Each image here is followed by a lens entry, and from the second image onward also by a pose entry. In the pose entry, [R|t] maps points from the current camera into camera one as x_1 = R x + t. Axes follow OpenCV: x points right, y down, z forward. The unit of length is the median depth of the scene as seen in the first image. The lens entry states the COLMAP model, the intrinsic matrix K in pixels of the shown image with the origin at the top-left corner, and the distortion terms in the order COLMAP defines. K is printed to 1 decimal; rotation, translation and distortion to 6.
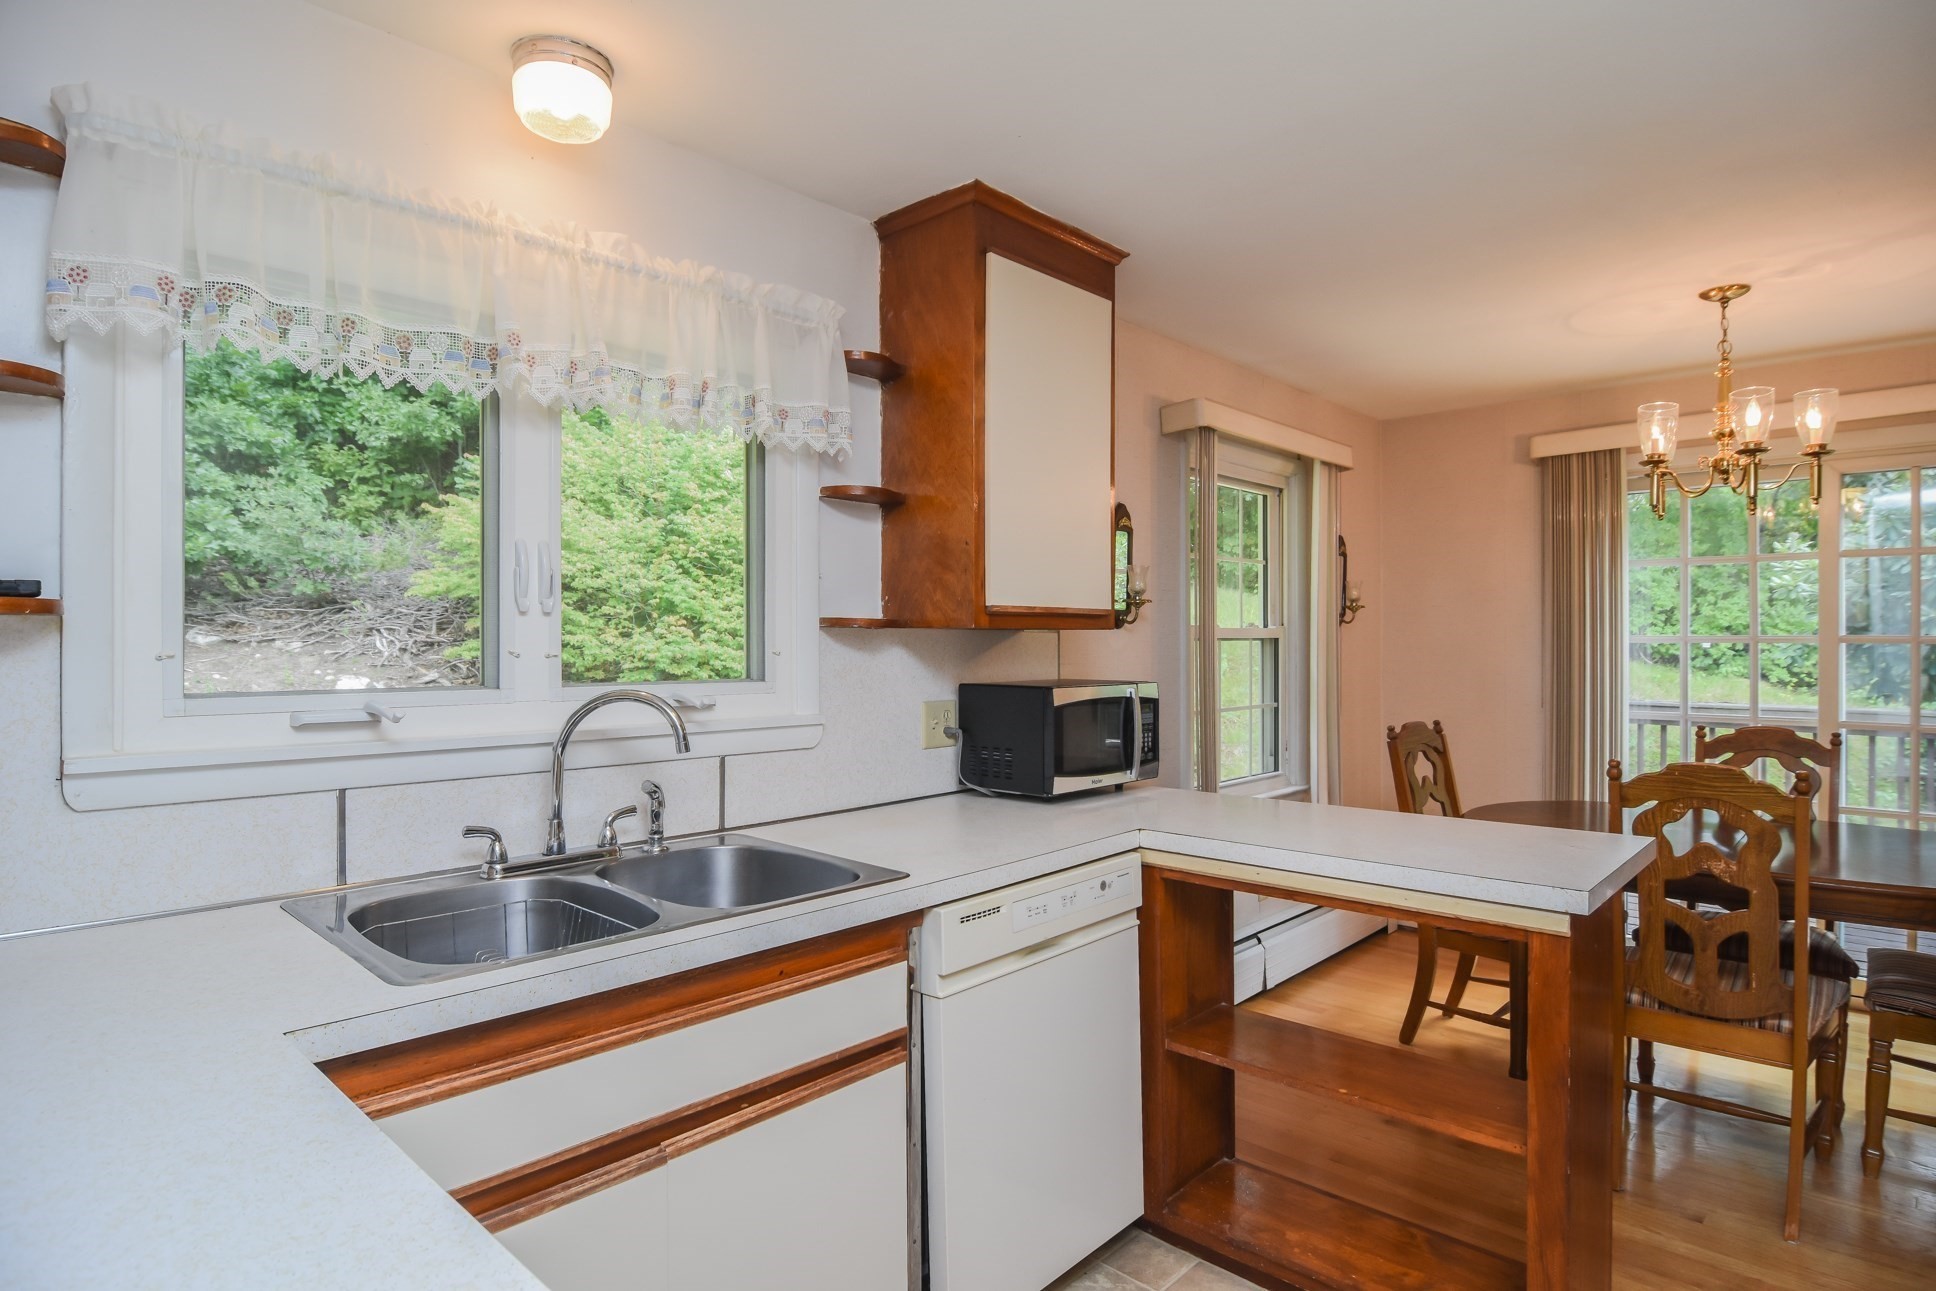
lens RADIAL K [[1034.5, 0, 968.0], [0, 1034.5, 645.5], [0, 0, 1]] dist [-0.003610, -0.013743]
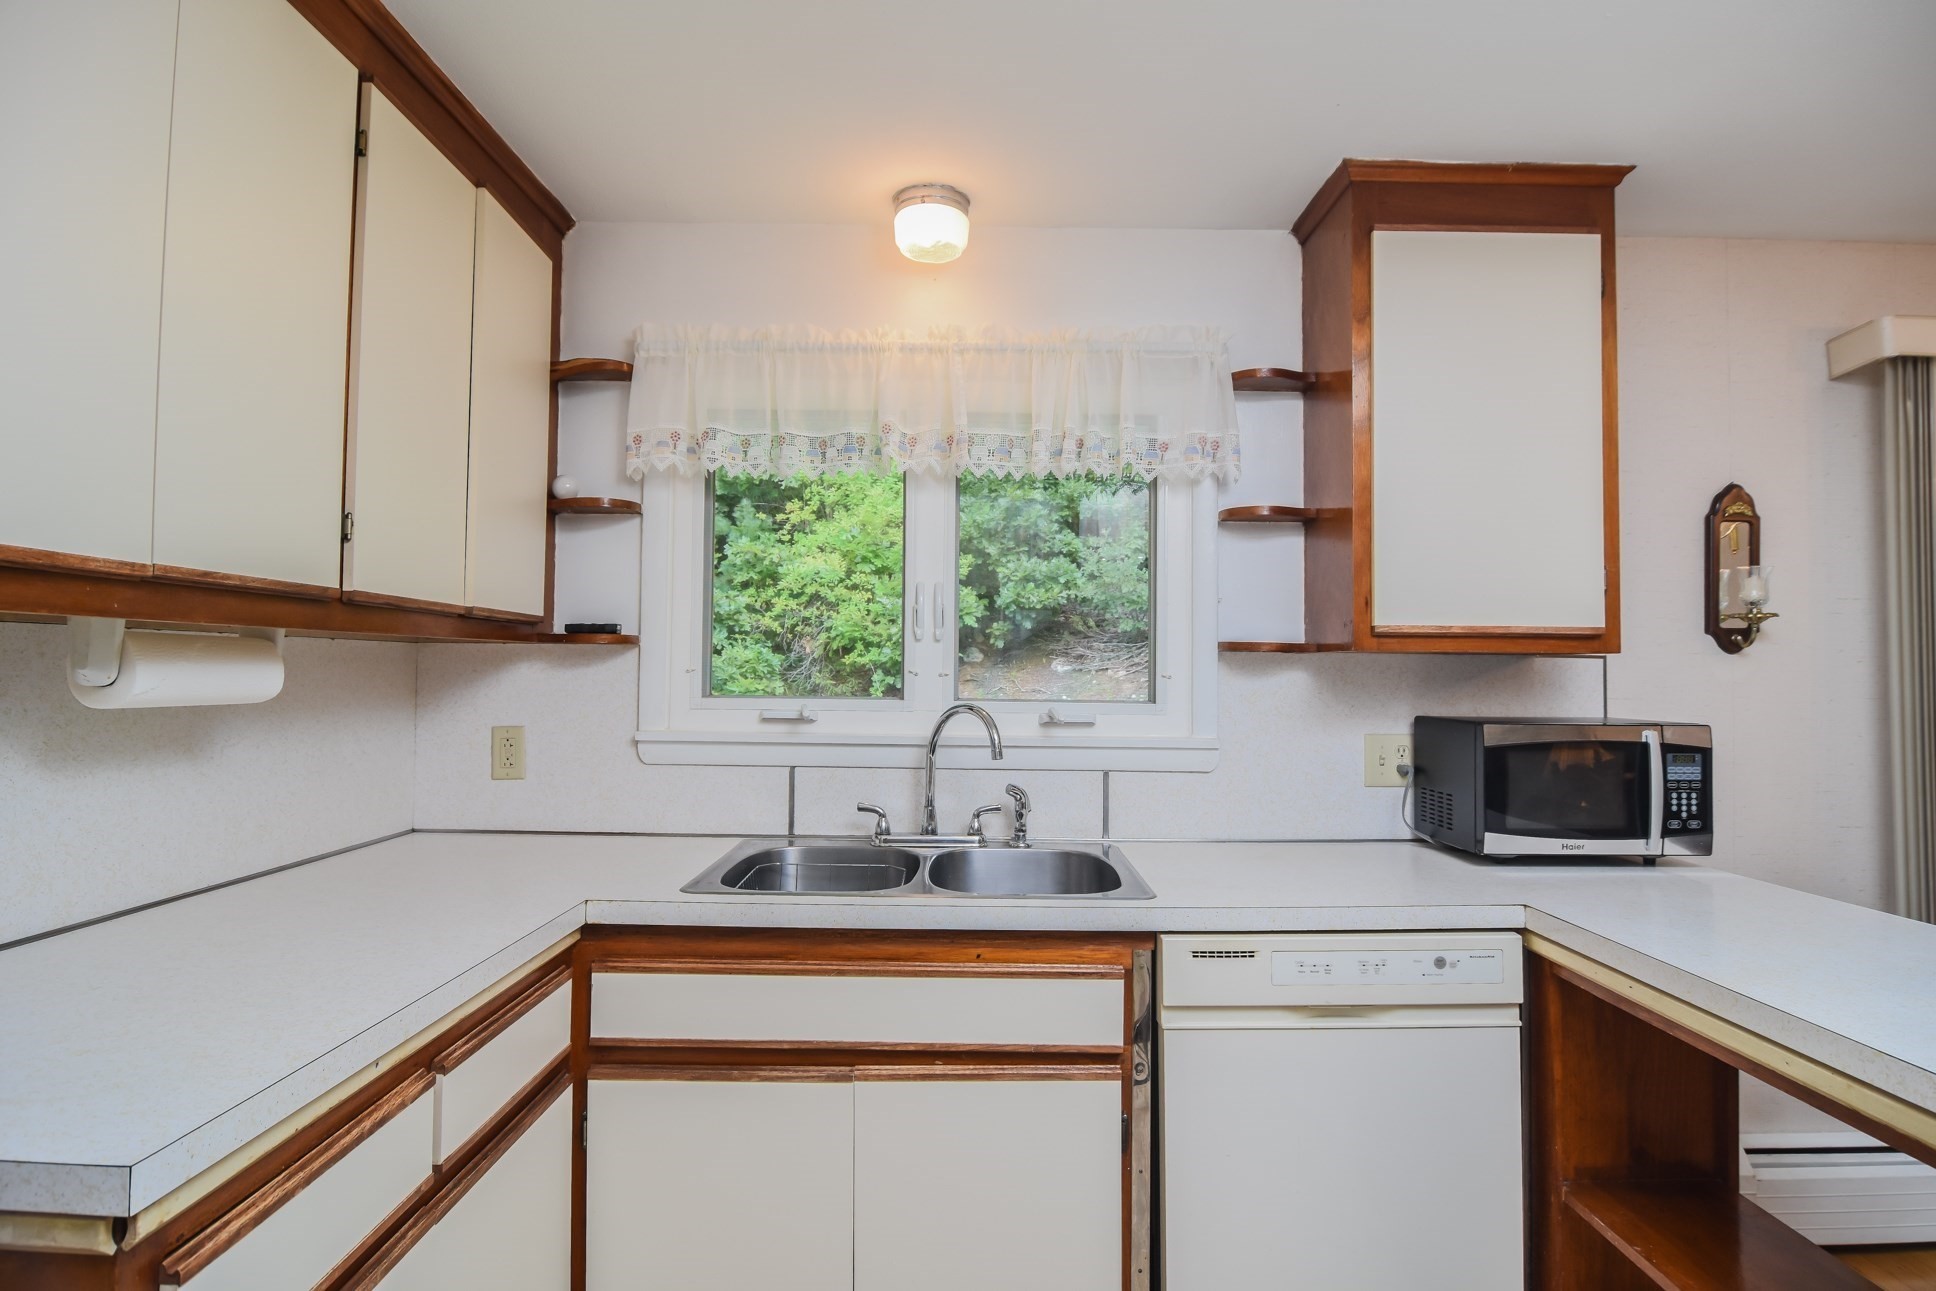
lens RADIAL K [[1034.5, 0, 968.0], [0, 1034.5, 645.5], [0, 0, 1]] dist [-0.003610, -0.013743]
pose [[0.685644, -0.010914, -0.727855, 0.372479], [-0.012588, 0.999560, -0.026846, 0.005542], [0.727828, 0.027569, 0.685205, 0.125167]]
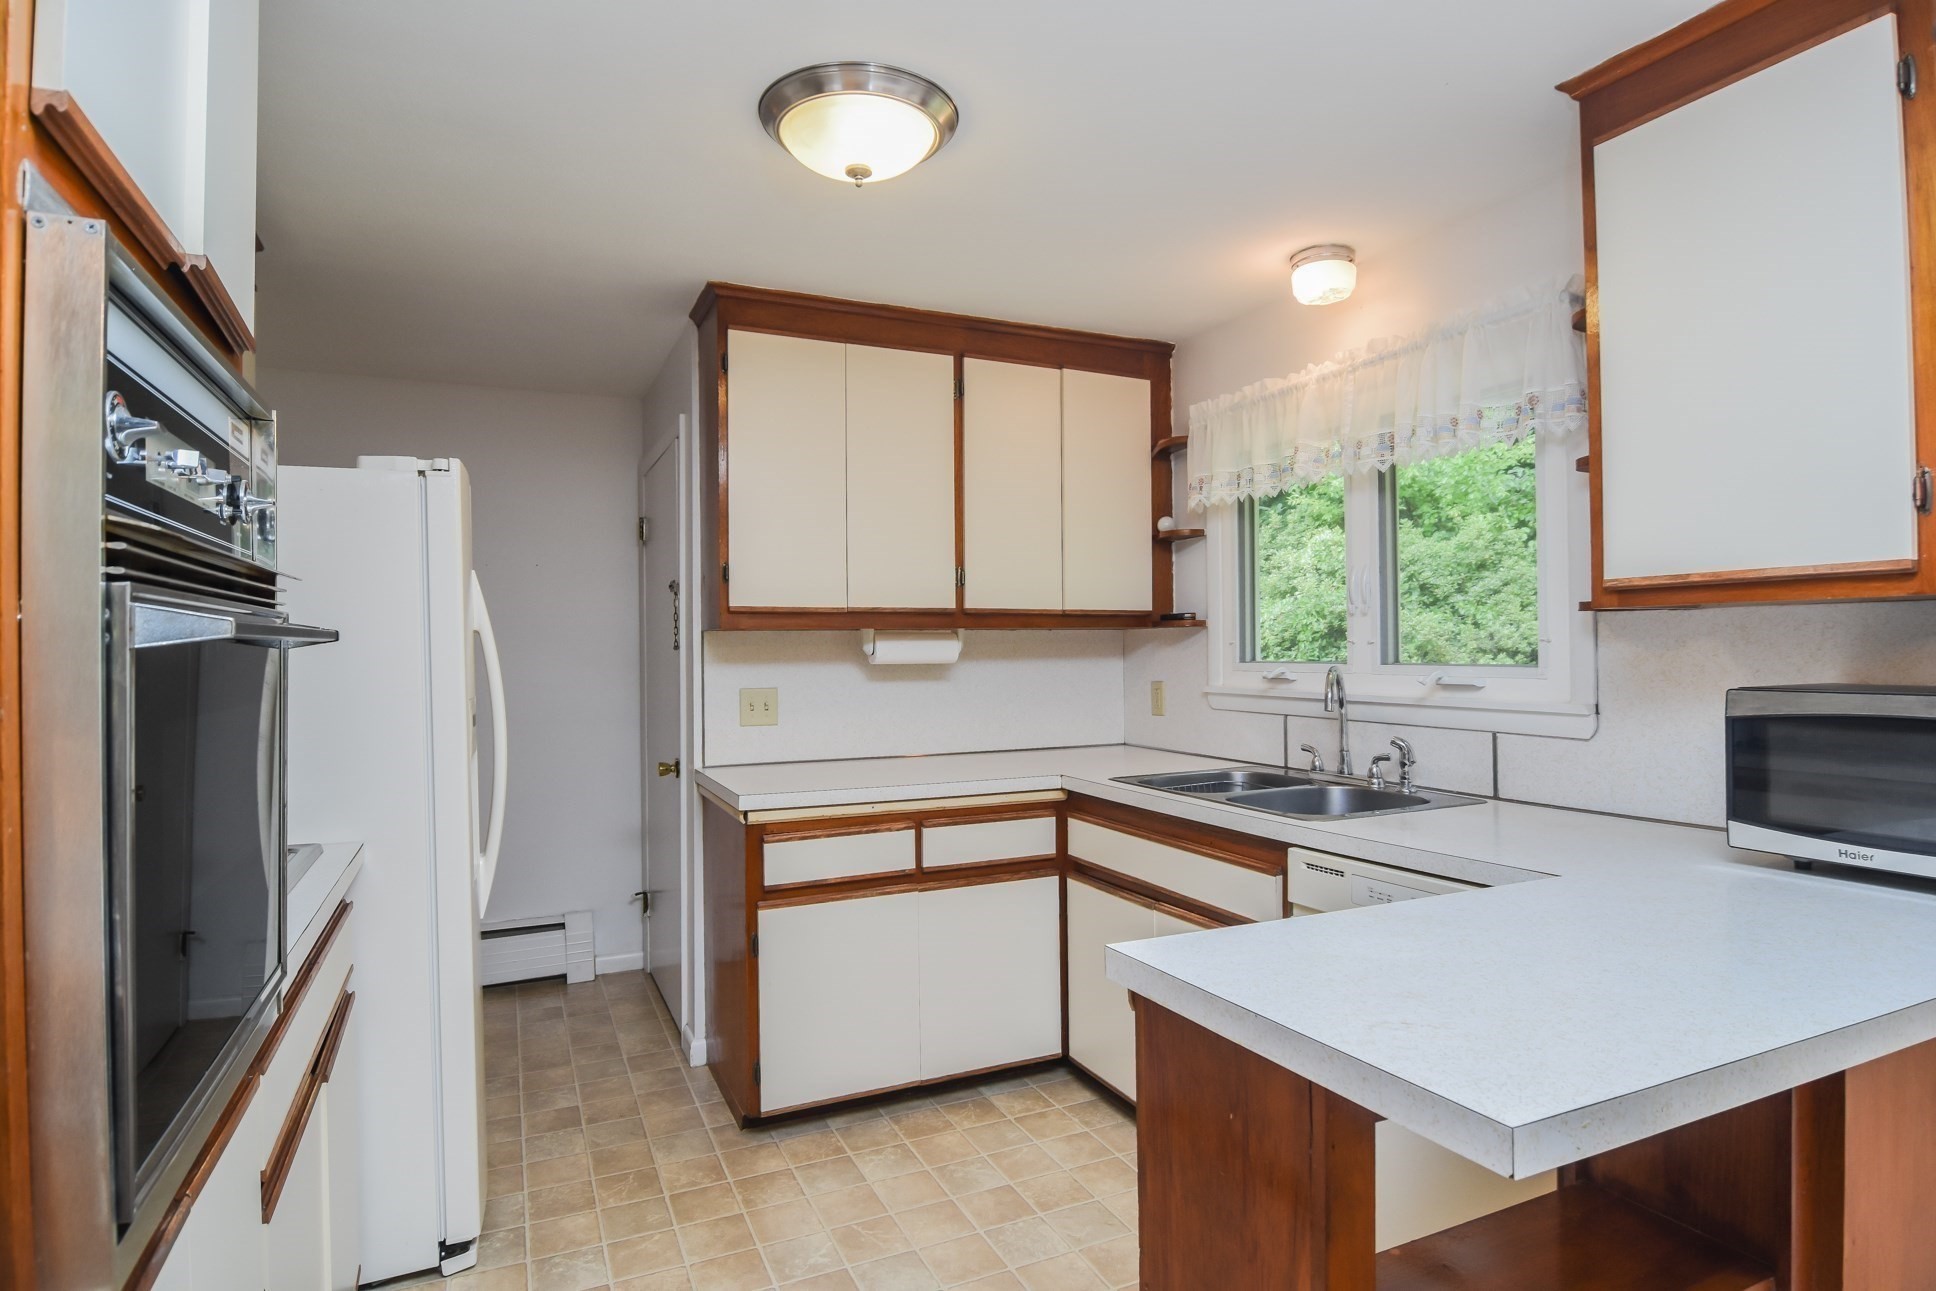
lens RADIAL K [[1027.4, 0, 1011.7], [0, 1027.4, 642.7], [0, 0, 1]] dist [-0.003593, -0.000846]
pose [[-0.346020, -0.009916, -0.938175, 0.814351], [-0.002261, 0.999950, -0.009735, 0.017648], [0.938224, -0.001247, -0.346025, 0.737680]]
